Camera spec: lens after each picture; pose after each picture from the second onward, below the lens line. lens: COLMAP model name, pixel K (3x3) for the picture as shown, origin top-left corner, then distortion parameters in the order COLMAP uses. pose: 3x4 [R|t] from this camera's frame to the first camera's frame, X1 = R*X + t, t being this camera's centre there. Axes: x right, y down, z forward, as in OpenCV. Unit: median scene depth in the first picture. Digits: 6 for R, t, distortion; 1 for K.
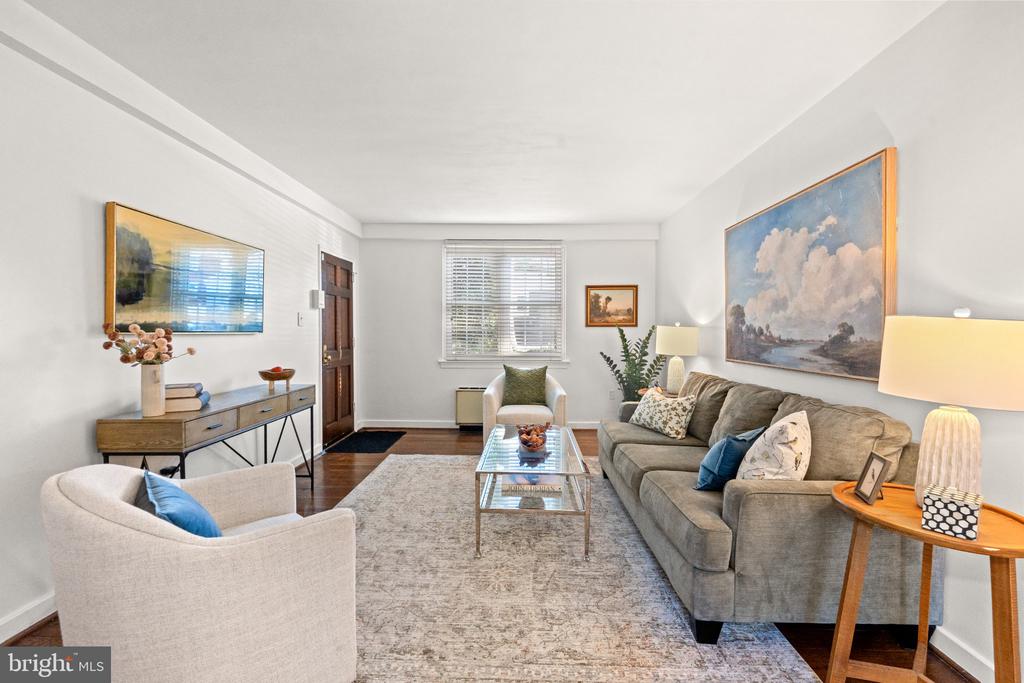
lens RADIAL K [[450.7, 0, 512.5], [0, 450.7, 344.7], [0, 0, 1]] dist [-0.006278, 0.001243]
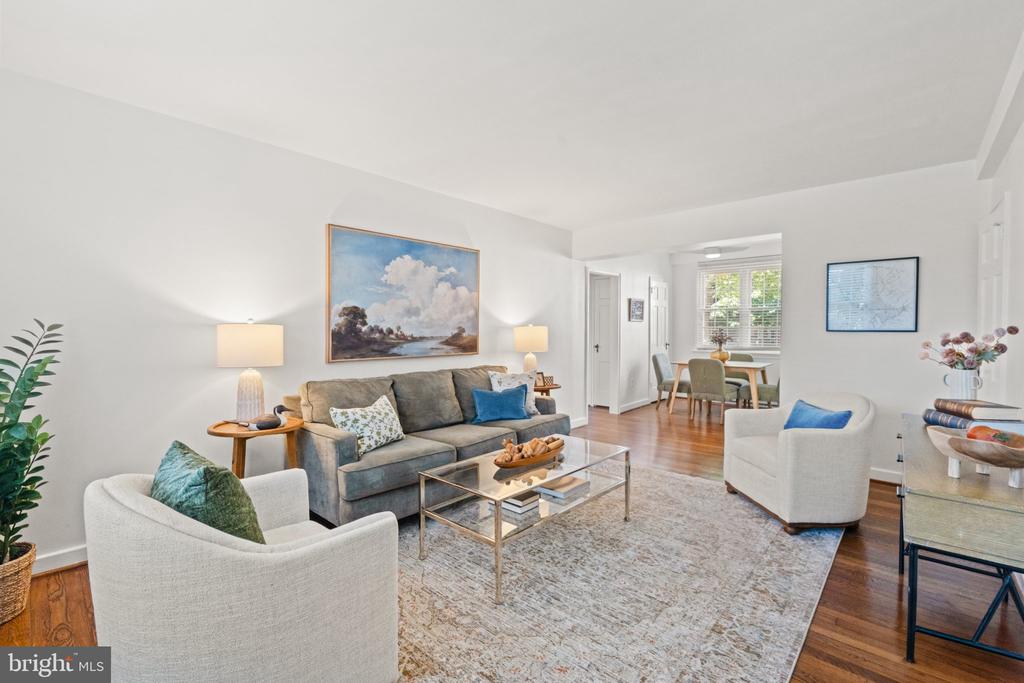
lens RADIAL K [[450.7, 0, 507.3], [0, 450.7, 332.6], [0, 0, 1]] dist [-0.006278, 0.001243]
pose [[-0.751309, -0.001435, 0.659949, -0.525086], [0.023065, 0.999330, 0.028432, -0.055649], [-0.659547, 0.036583, -0.750772, 1.774669]]
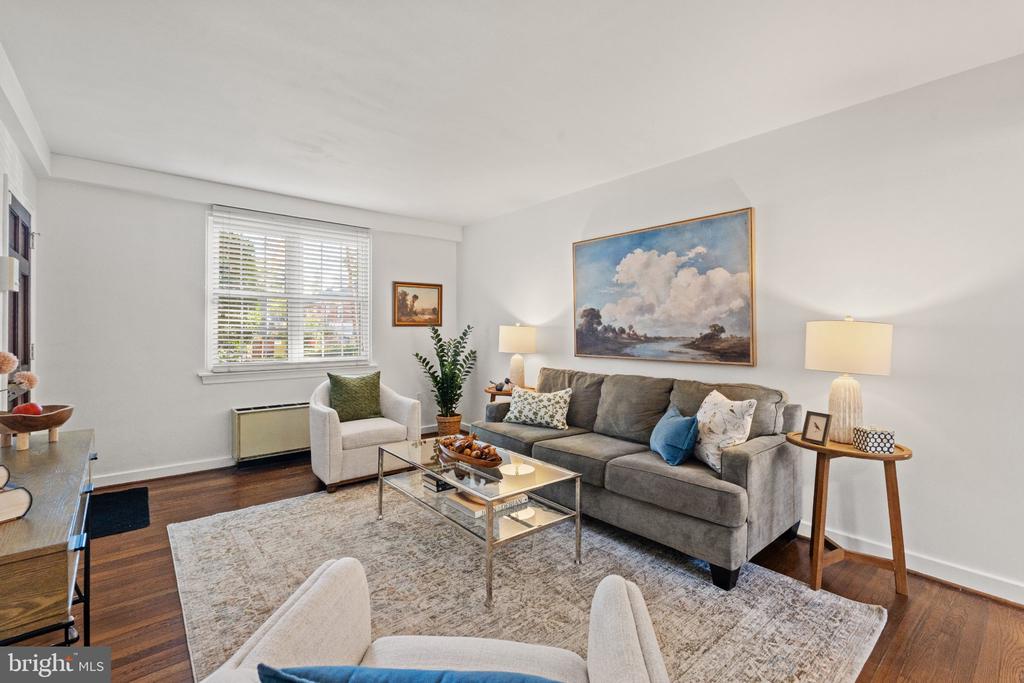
lens RADIAL K [[450.7, 0, 516.1], [0, 450.7, 329.9], [0, 0, 1]] dist [-0.006278, 0.001243]
pose [[0.746012, -0.002872, 0.665926, -0.498368], [0.023687, 0.999472, -0.022225, -0.011707], [-0.665511, 0.032354, 0.745686, 0.284748]]
